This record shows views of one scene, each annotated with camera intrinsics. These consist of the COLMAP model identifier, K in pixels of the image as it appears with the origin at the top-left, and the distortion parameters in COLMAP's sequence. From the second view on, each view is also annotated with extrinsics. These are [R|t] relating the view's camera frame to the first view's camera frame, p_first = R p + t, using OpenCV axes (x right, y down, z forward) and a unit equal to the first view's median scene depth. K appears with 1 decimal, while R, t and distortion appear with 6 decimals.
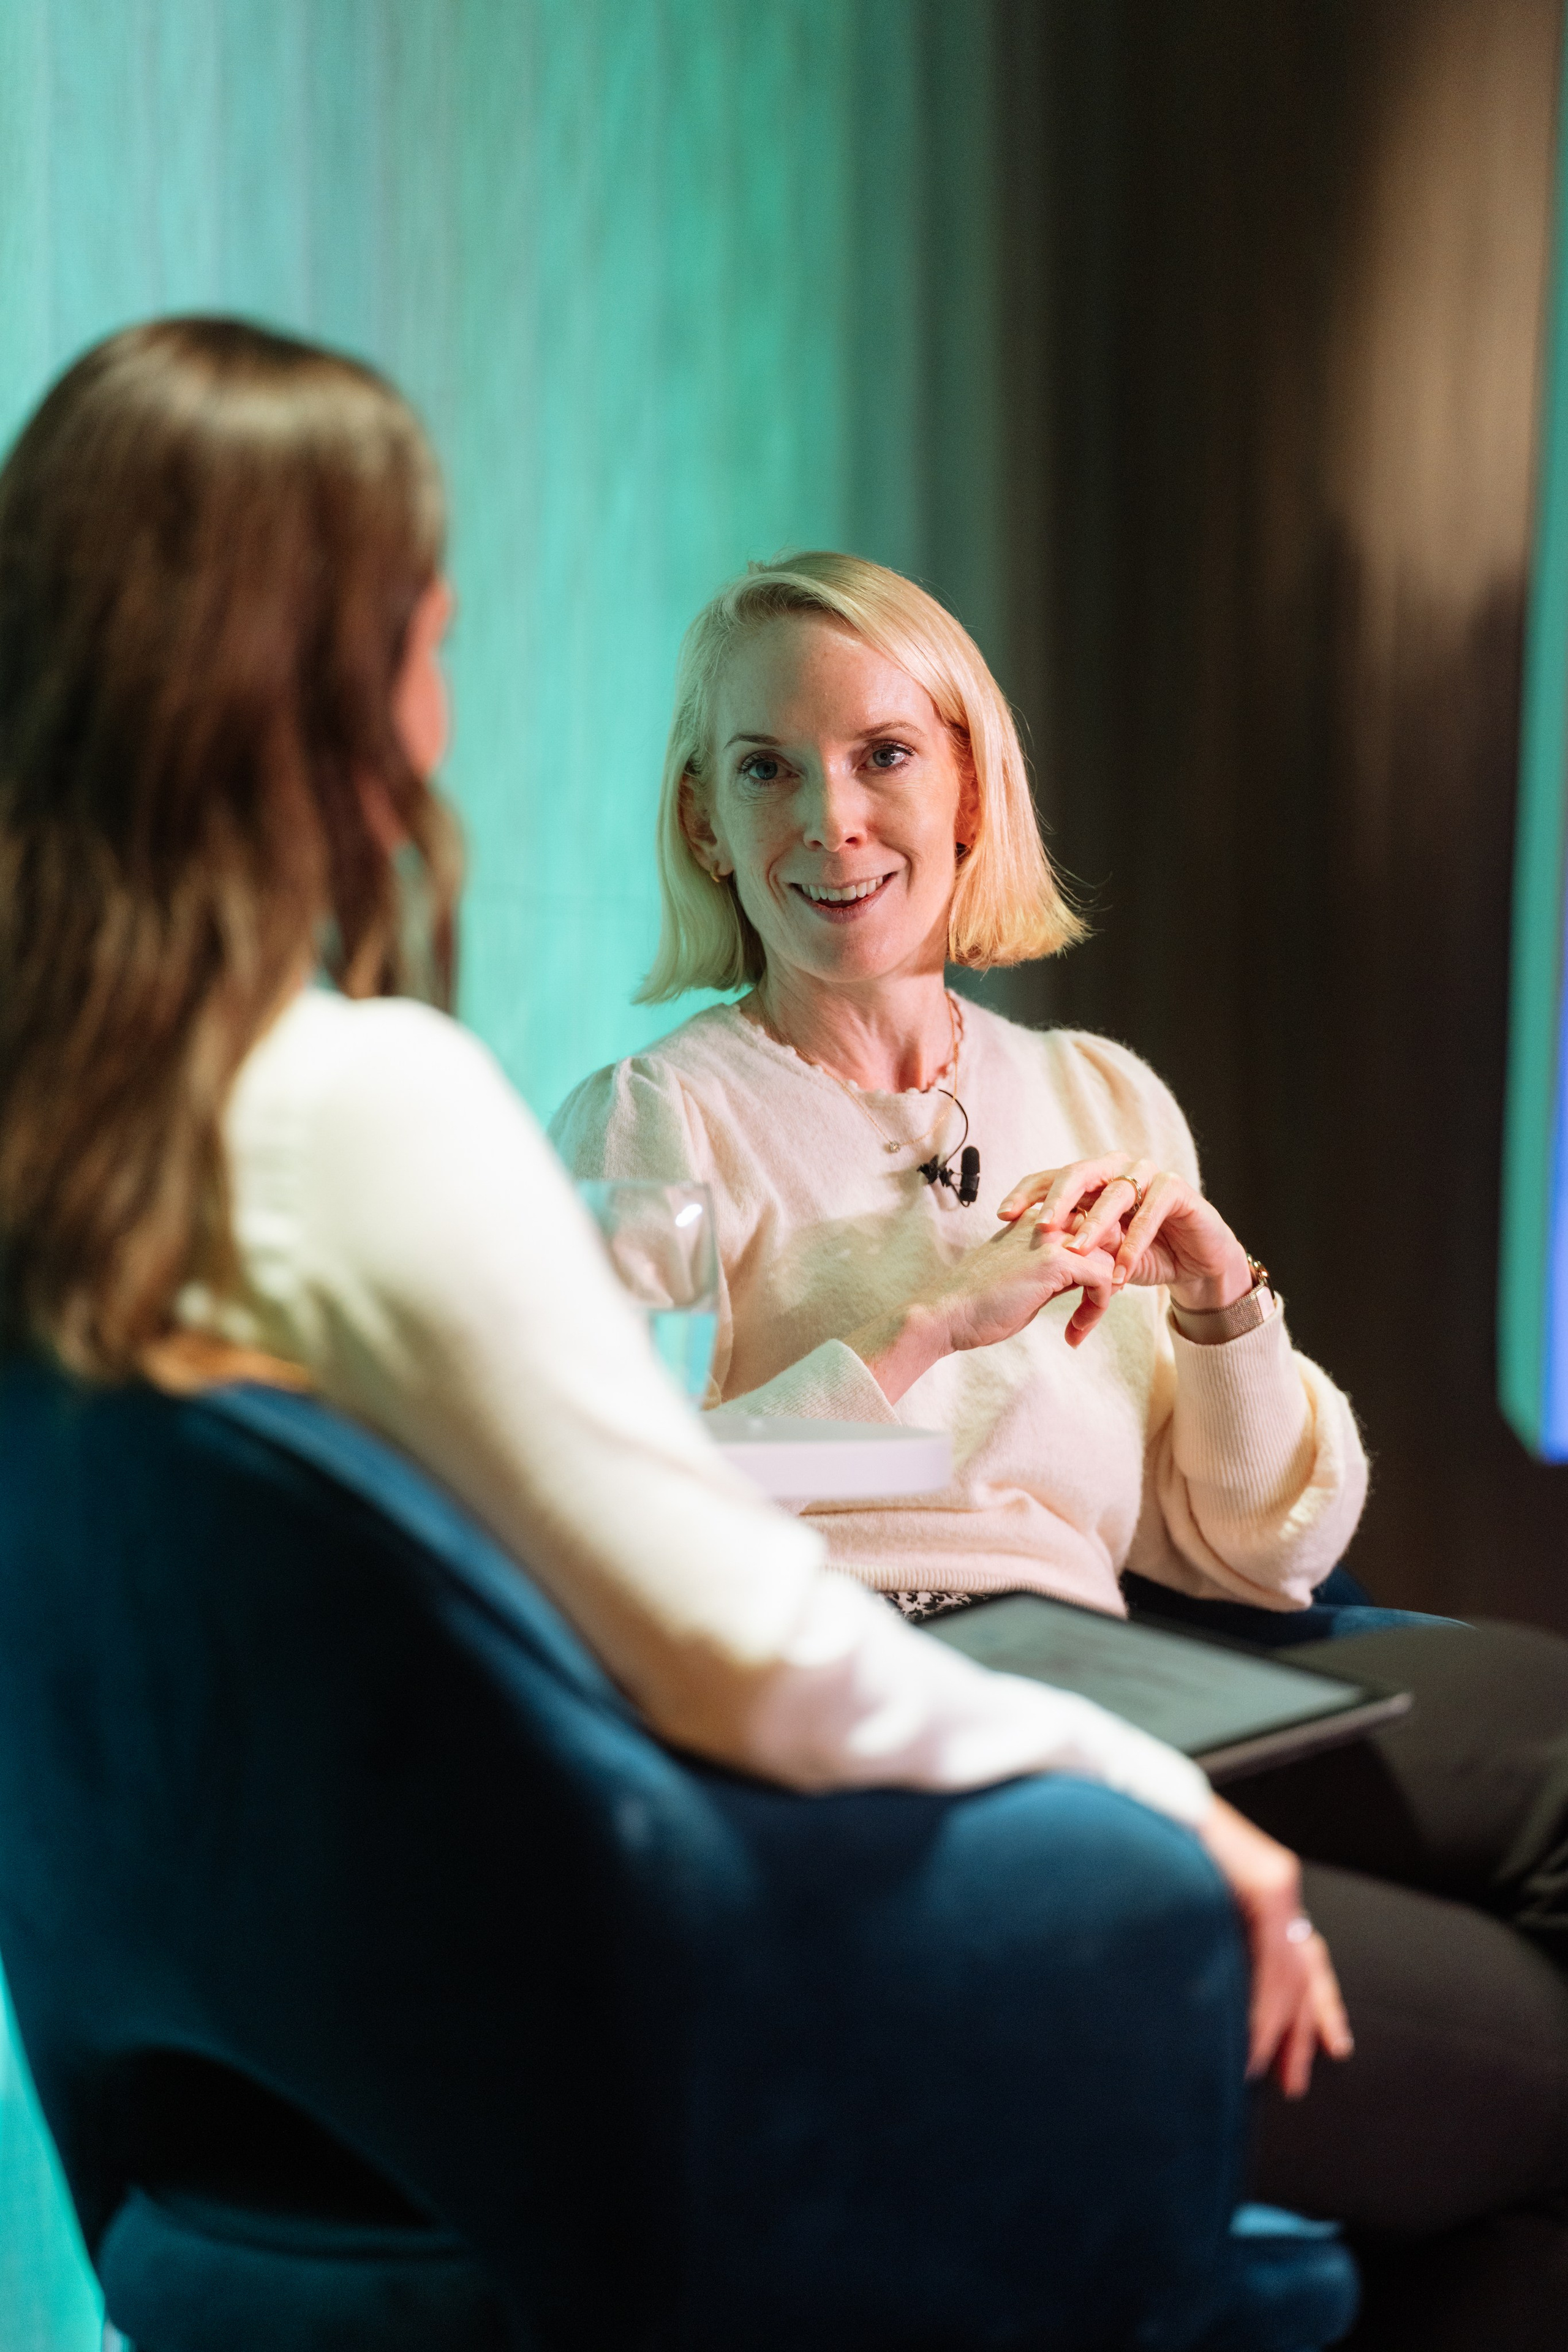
lens RADIAL K [[12350.5, 0, 523.6], [0, 12350.5, 1135.3], [0, 0, 1]] dist [4.055226, 0.000000]
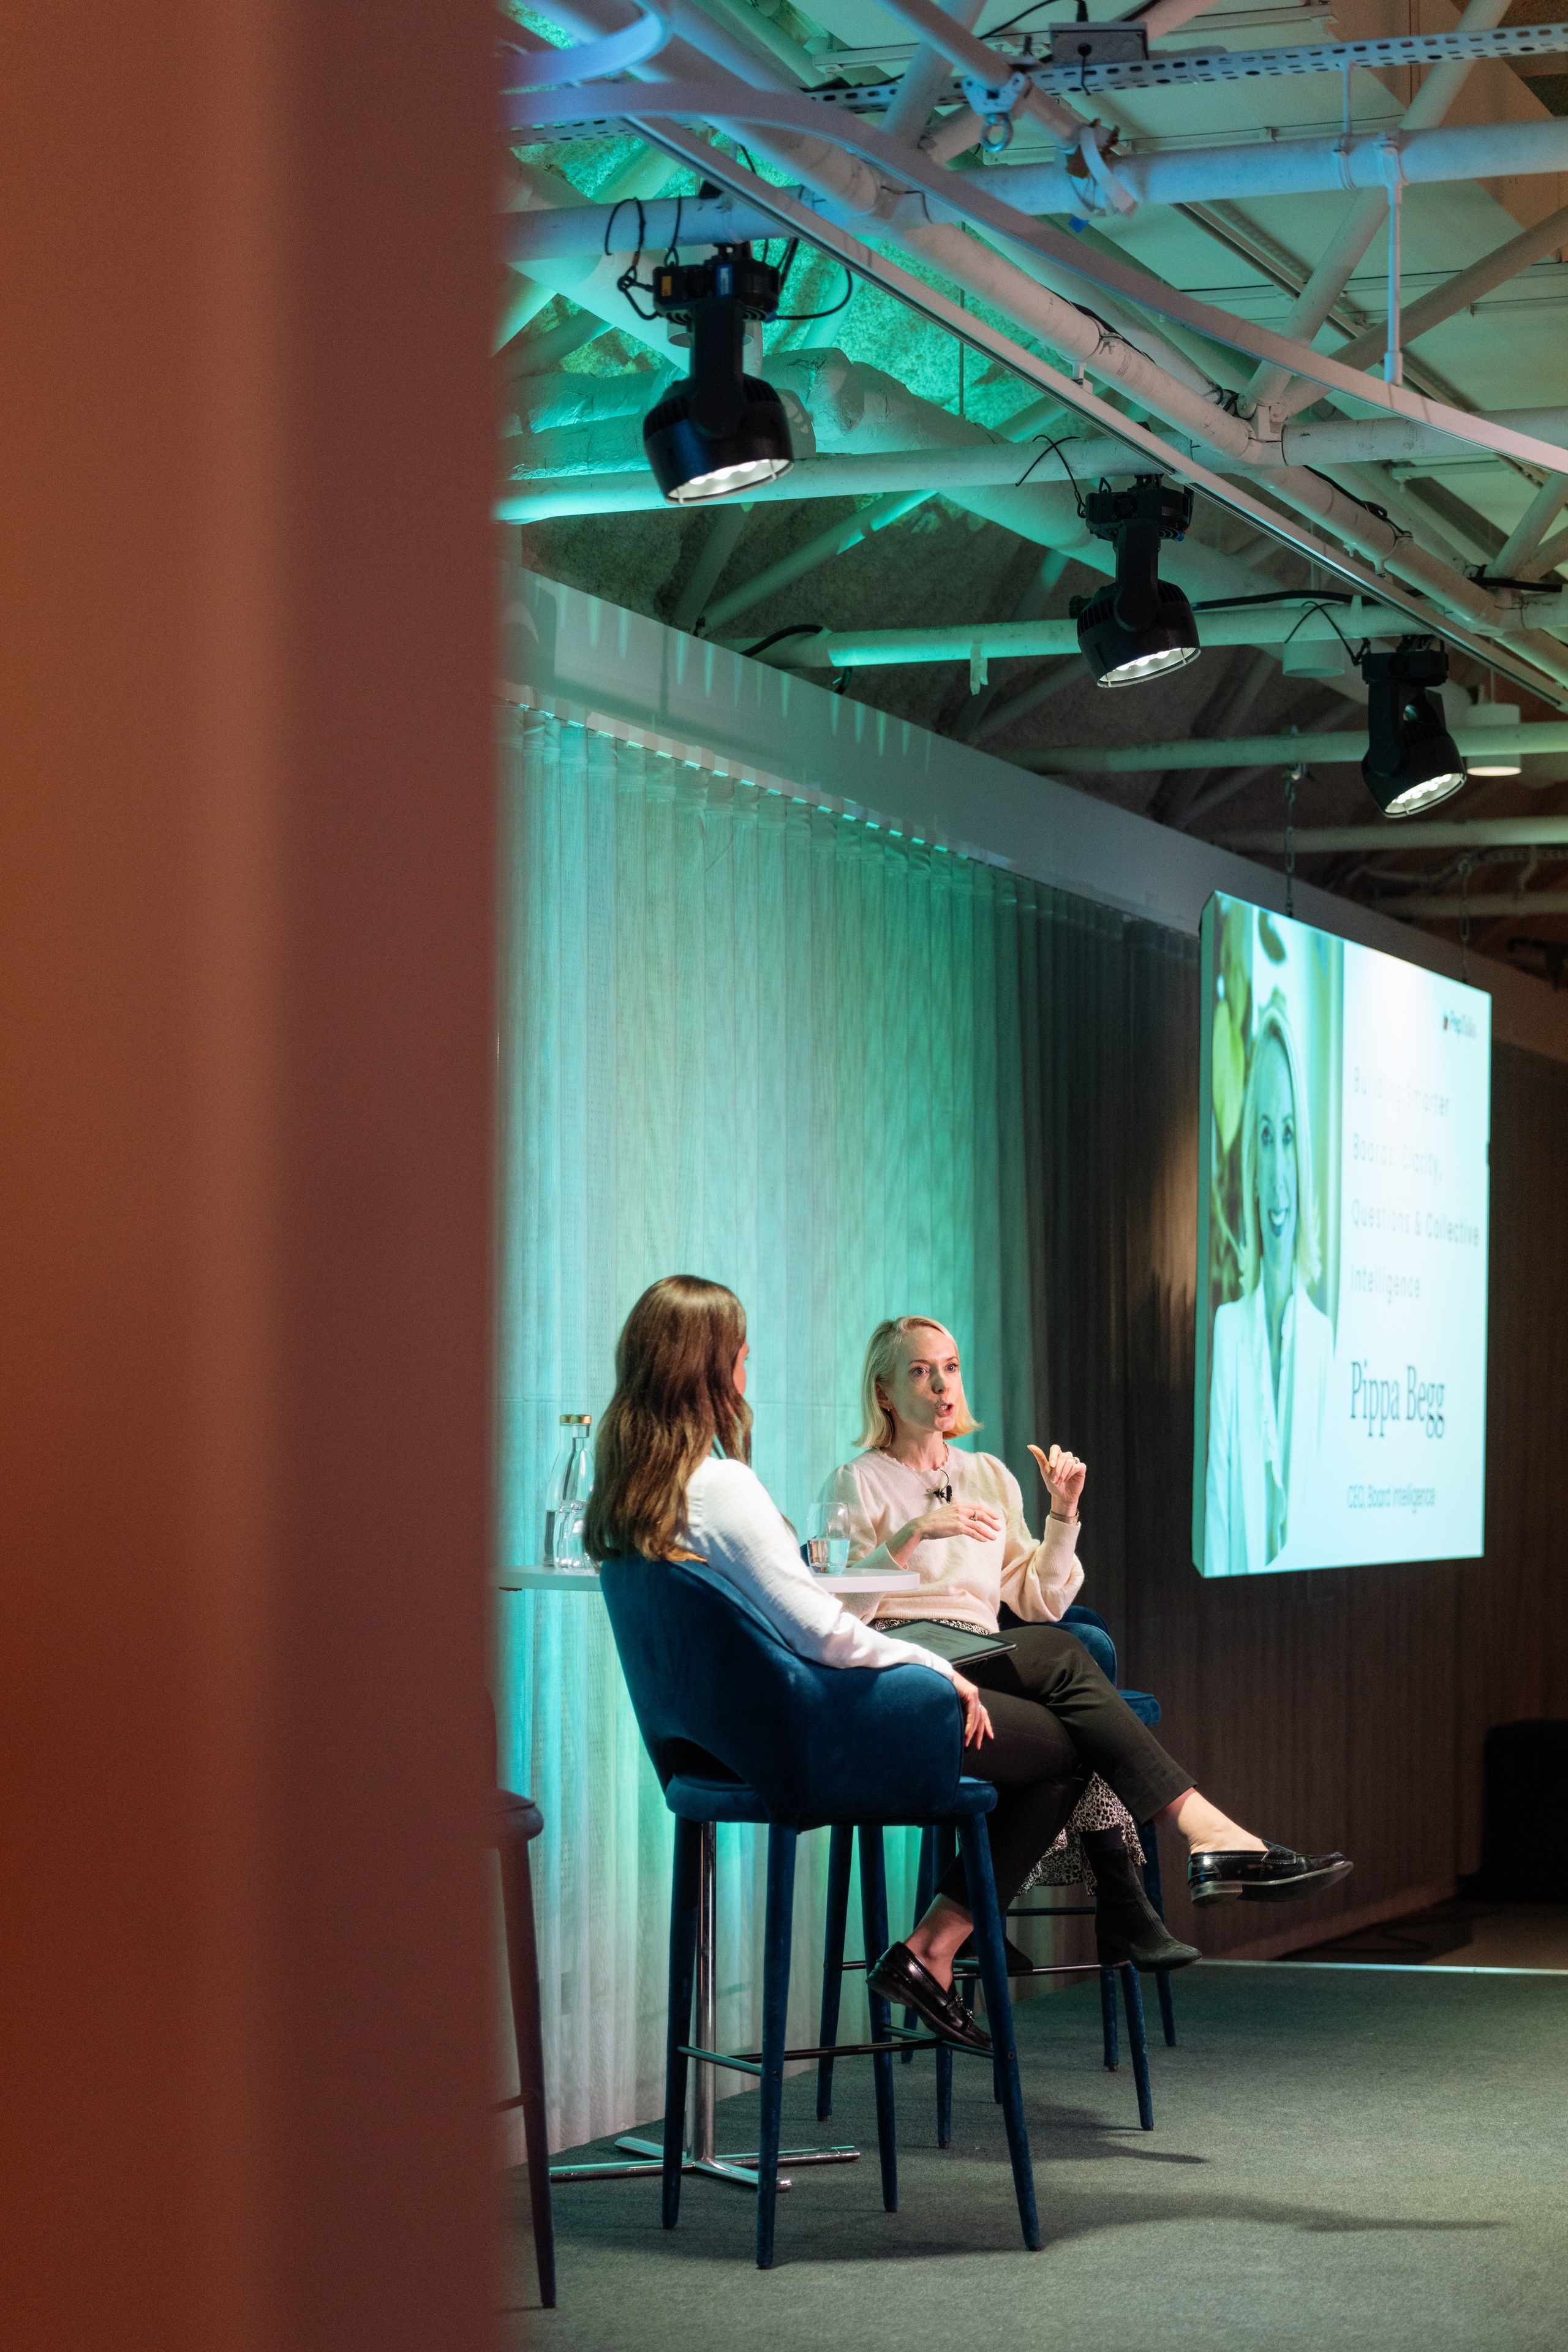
lens RADIAL K [[4946.6, 0, 785.3], [0, 4946.6, 1176.9], [0, 0, 1]] dist [-0.130831, 0.000000]
pose [[0.998636, -0.000140, -0.052220, 0.082491], [-0.002752, 0.998466, -0.055307, -0.012591], [0.052148, 0.055376, 0.997103, -0.475200]]
